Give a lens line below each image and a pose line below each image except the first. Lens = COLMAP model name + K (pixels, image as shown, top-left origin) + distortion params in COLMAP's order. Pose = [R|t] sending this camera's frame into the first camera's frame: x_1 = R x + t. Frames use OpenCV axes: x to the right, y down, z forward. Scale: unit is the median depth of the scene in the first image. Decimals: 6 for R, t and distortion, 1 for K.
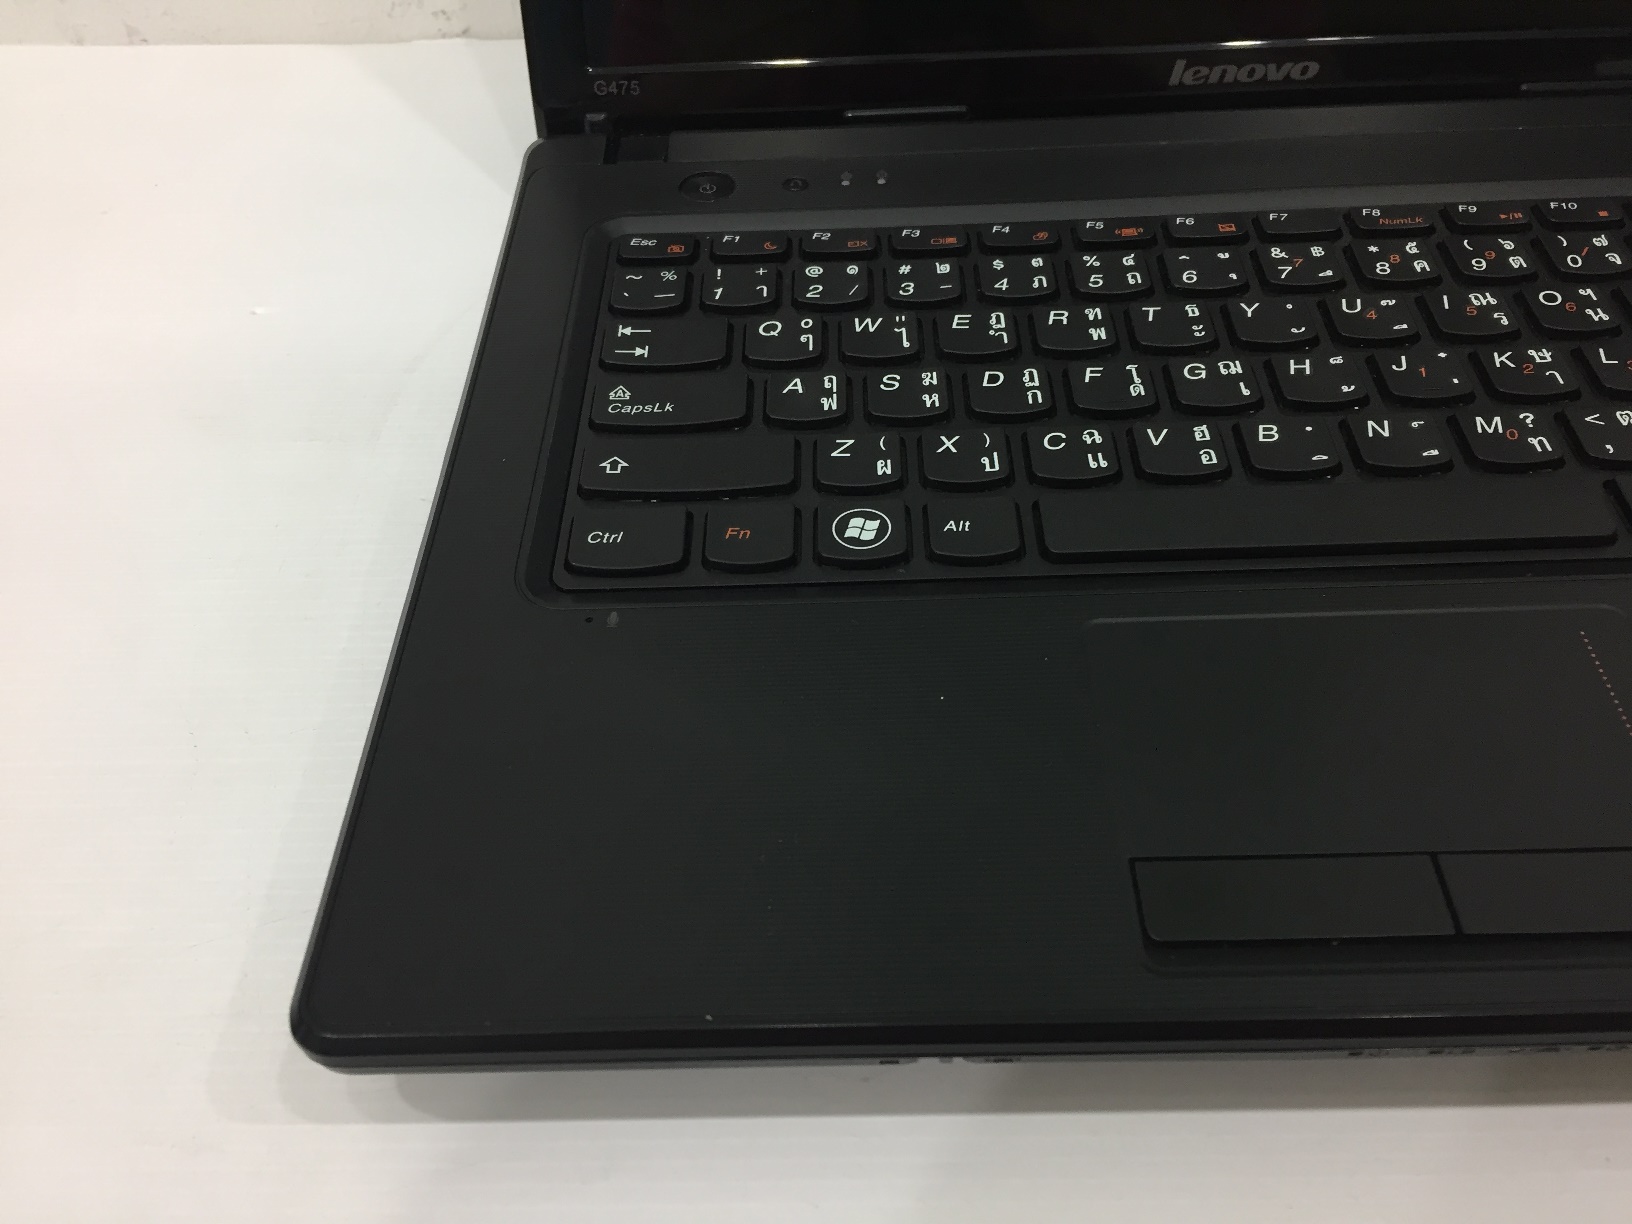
lens RADIAL K [[1425.9, 0, 815.0], [0, 1425.9, 605.3], [0, 0, 1]] dist [0.081560, -0.137514]
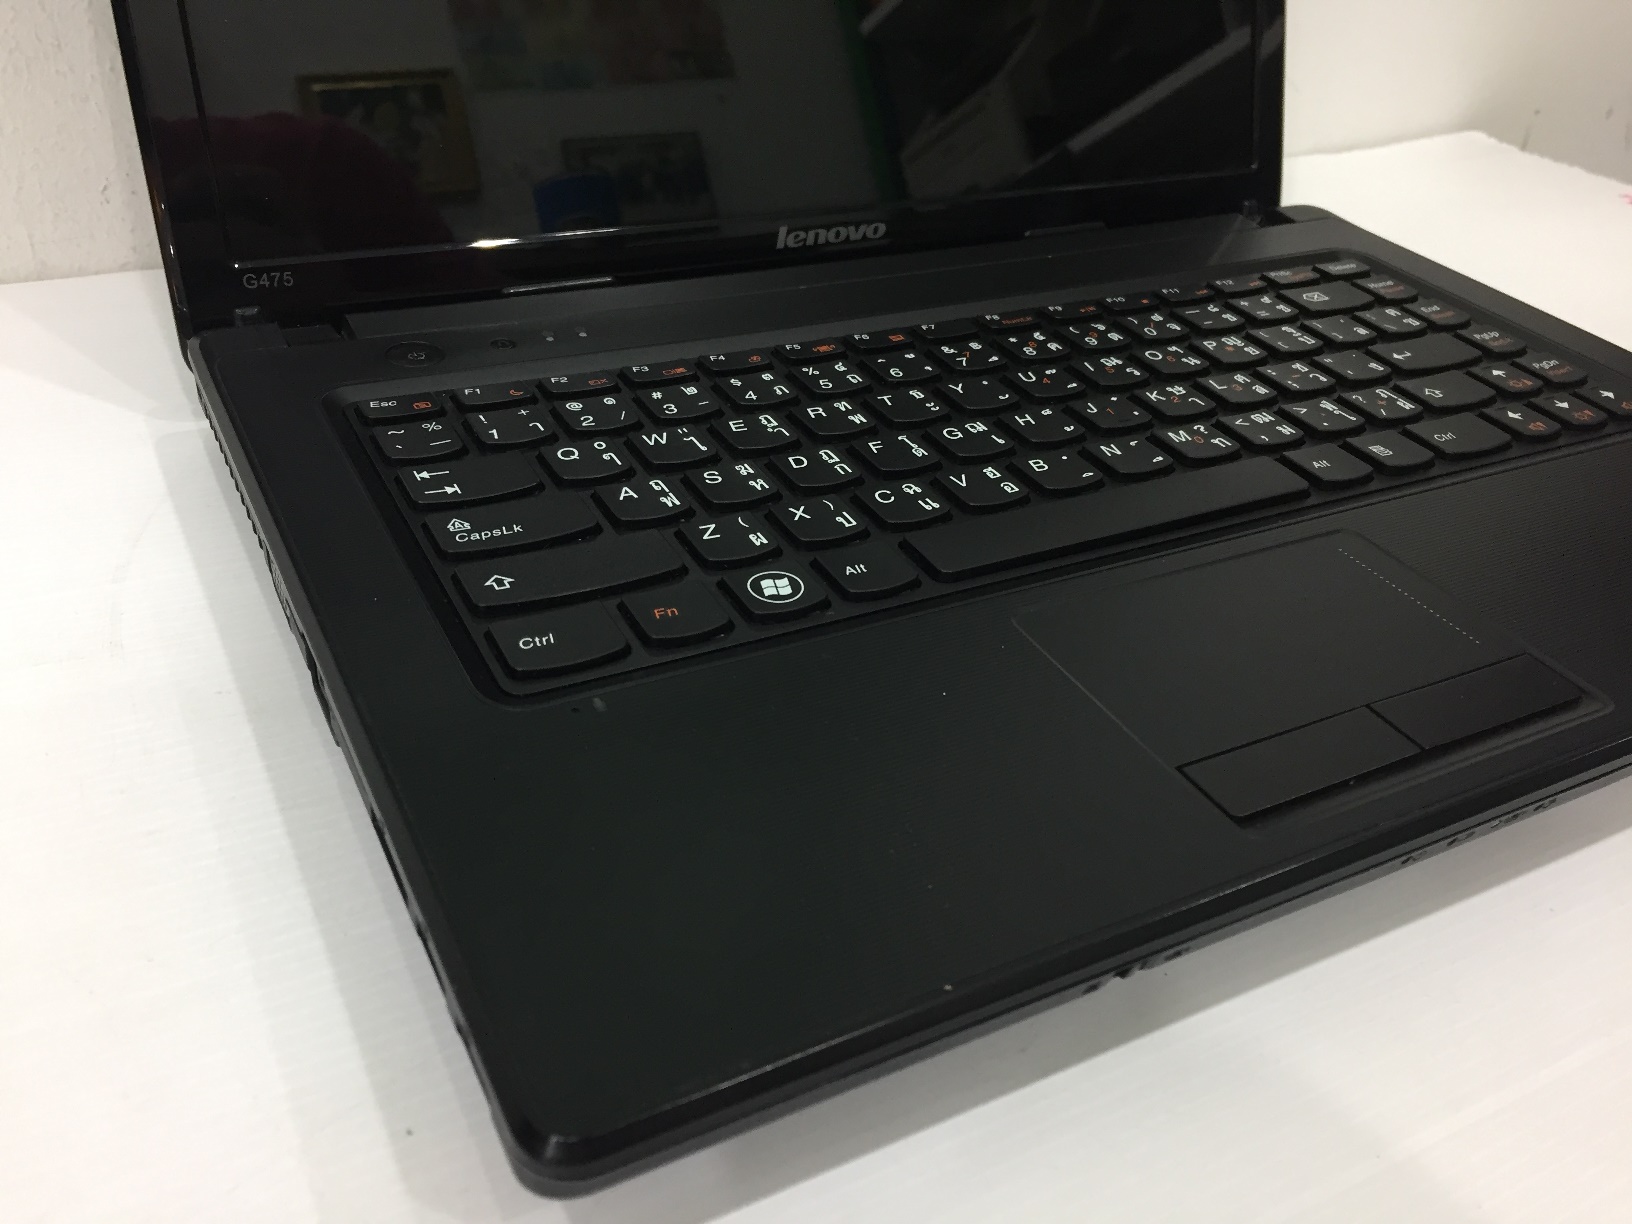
lens RADIAL K [[1425.9, 0, 815.0], [0, 1425.9, 605.3], [0, 0, 1]] dist [0.081560, -0.137514]
pose [[0.871857, -0.169673, 0.459431, -0.348436], [0.262226, 0.954005, -0.145299, 0.096929], [-0.413646, 0.247155, 0.876249, 0.069093]]
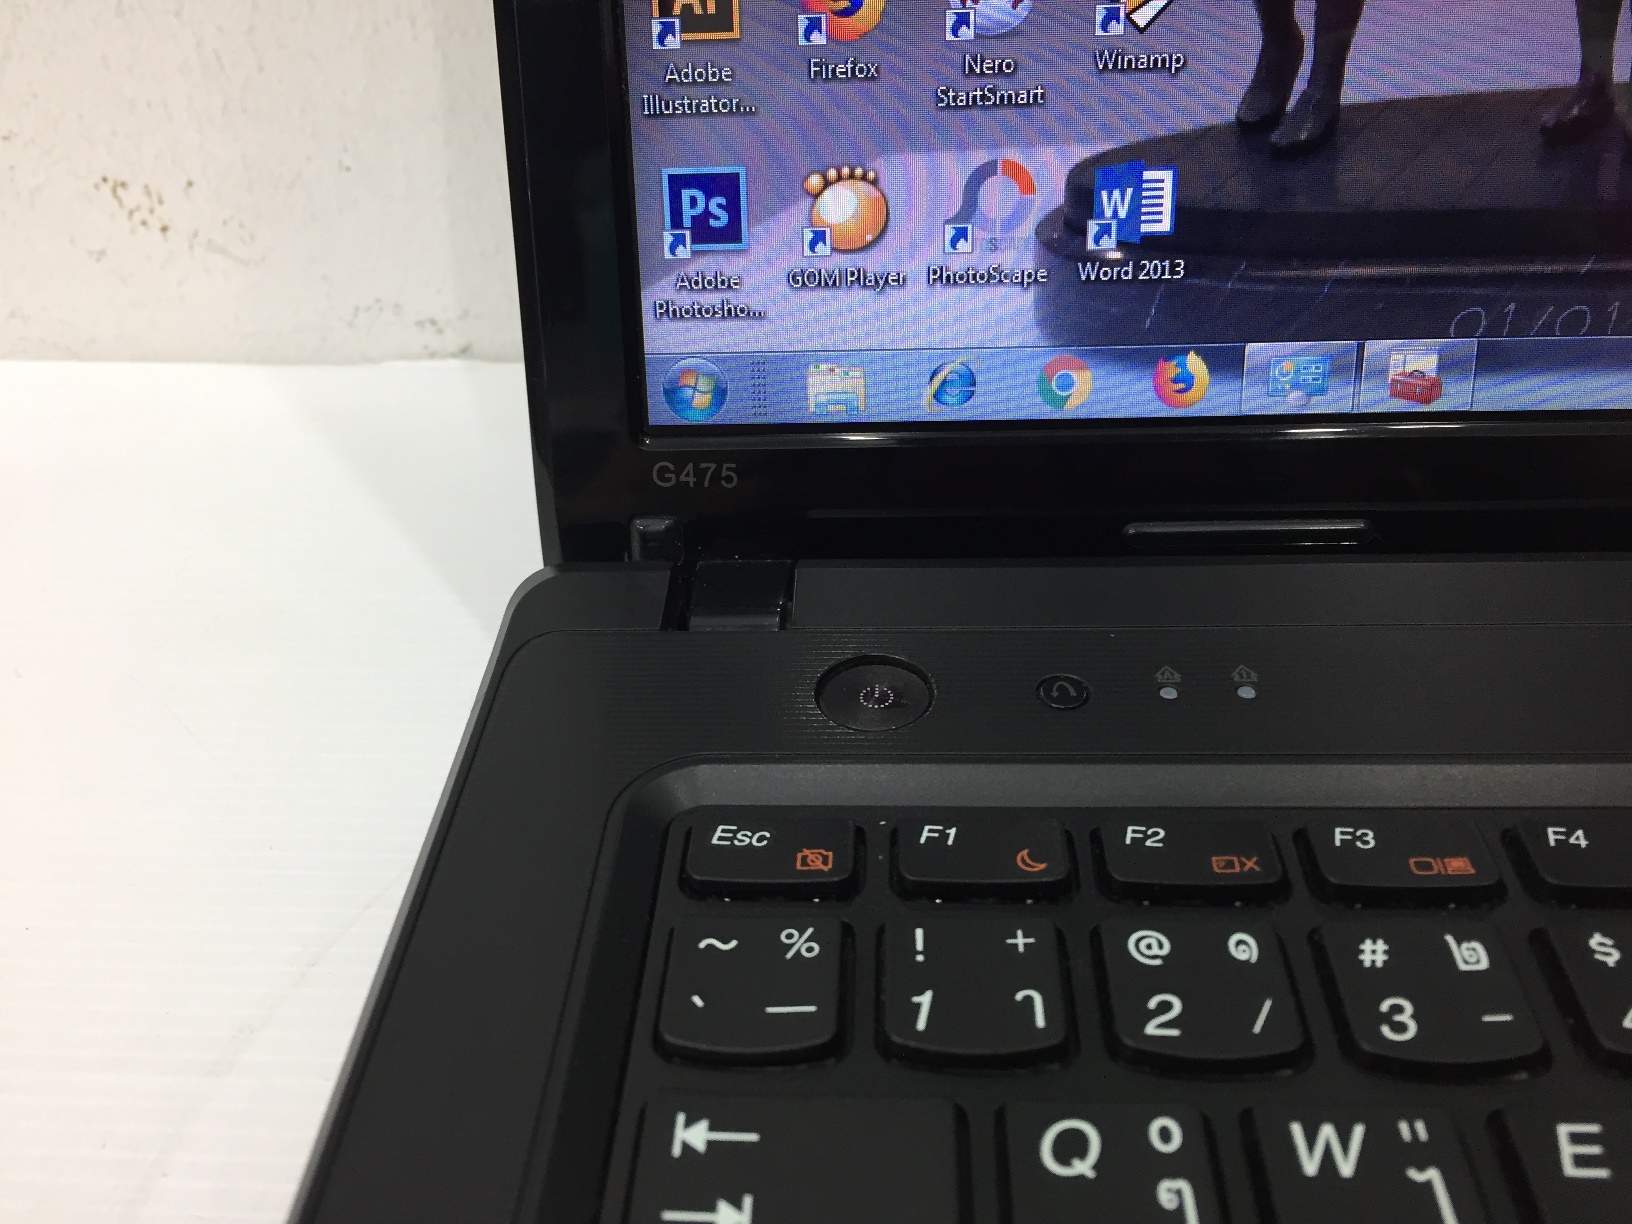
lens RADIAL K [[1425.9, 0, 815.0], [0, 1425.9, 605.3], [0, 0, 1]] dist [0.081560, -0.137514]
pose [[0.999103, 0.022807, -0.035678, -0.085971], [-0.028845, 0.983405, -0.179118, -0.256131], [0.031000, 0.179987, 0.983180, 0.574584]]
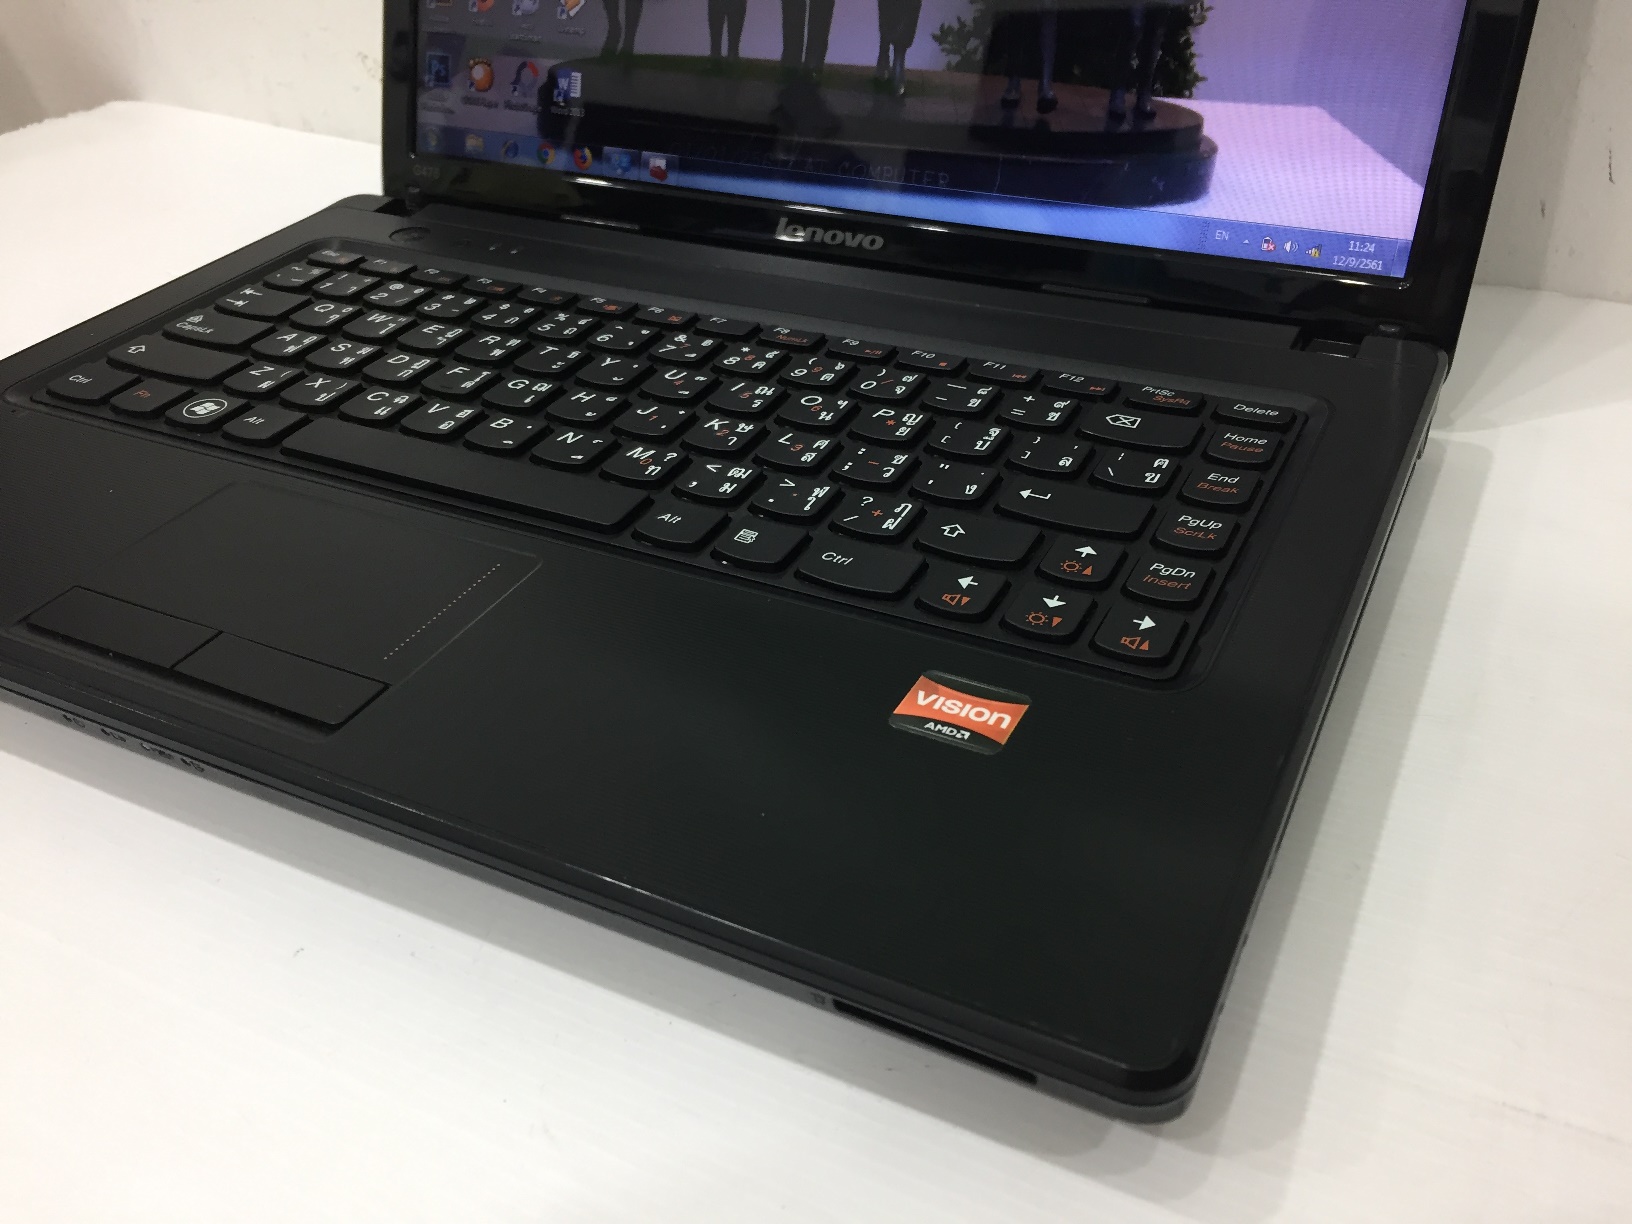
lens RADIAL K [[1425.9, 0, 815.0], [0, 1425.9, 605.3], [0, 0, 1]] dist [0.081560, -0.137514]
pose [[0.888211, 0.258670, -0.379698, 0.962740], [-0.324051, 0.938571, -0.118636, 0.085443], [0.325686, 0.228416, 0.917472, -0.057848]]
